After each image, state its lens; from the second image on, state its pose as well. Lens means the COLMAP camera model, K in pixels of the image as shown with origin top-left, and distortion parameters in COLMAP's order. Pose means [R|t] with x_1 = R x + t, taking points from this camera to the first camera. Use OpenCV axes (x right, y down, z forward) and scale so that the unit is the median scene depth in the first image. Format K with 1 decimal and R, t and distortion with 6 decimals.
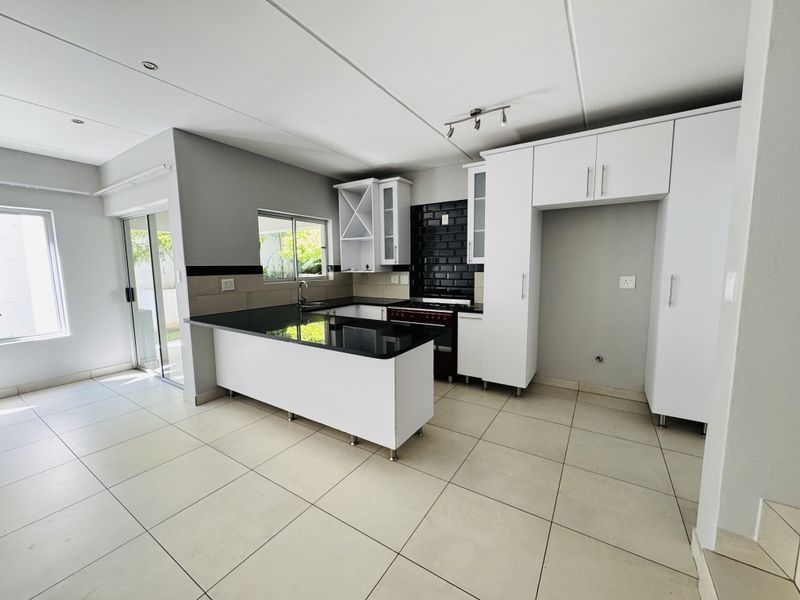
lens RADIAL K [[320.4, 0, 396.1], [0, 320.4, 299.6], [0, 0, 1]] dist [-0.001031, -0.000593]
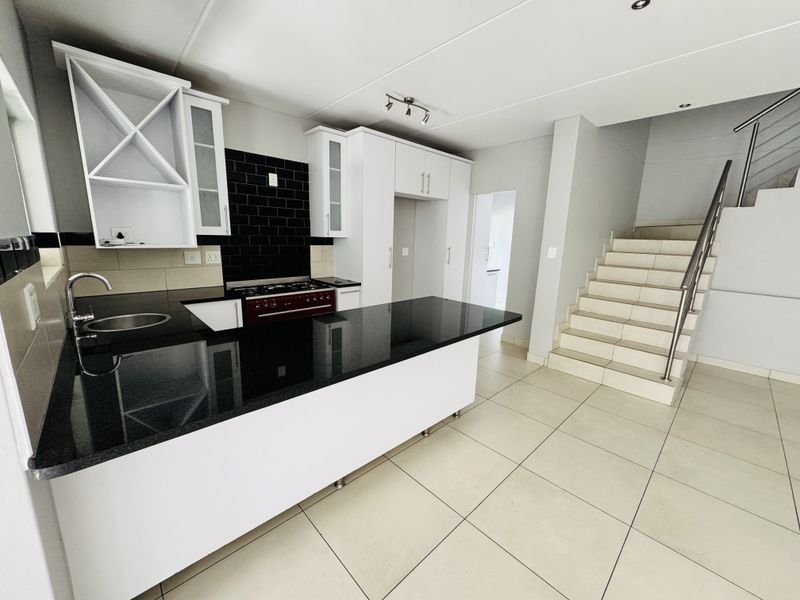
lens RADIAL K [[320.4, 0, 399.7], [0, 320.4, 297.4], [0, 0, 1]] dist [-0.001031, -0.000593]
pose [[0.238771, -0.171160, 0.955873, -0.594258], [0.075239, 0.984646, 0.157518, -0.061869], [-0.968157, 0.034308, 0.247983, 0.506003]]
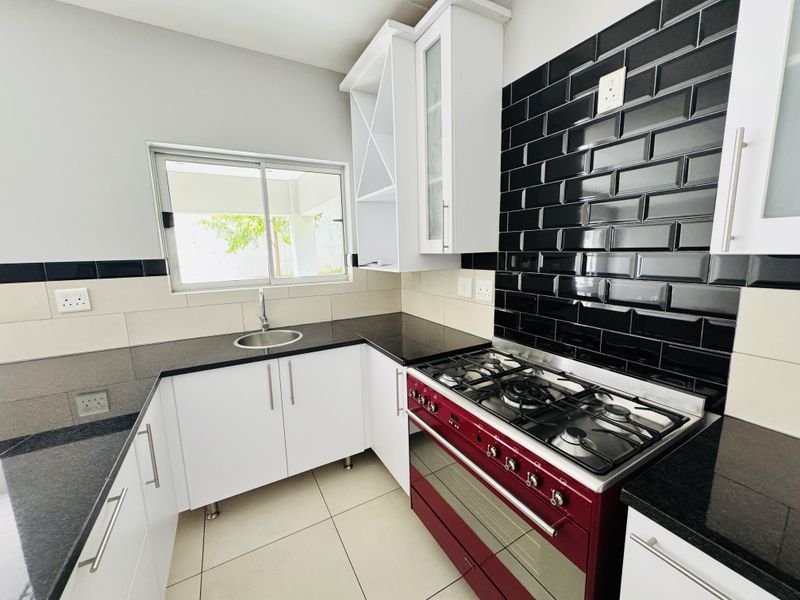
lens RADIAL K [[320.4, 0, 398.1], [0, 320.4, 297.7], [0, 0, 1]] dist [-0.001031, -0.000593]
pose [[0.879235, 0.059653, -0.472639, 0.133414], [-0.034121, 0.997467, 0.062418, -0.081804], [0.475165, -0.038753, 0.879043, 0.665102]]
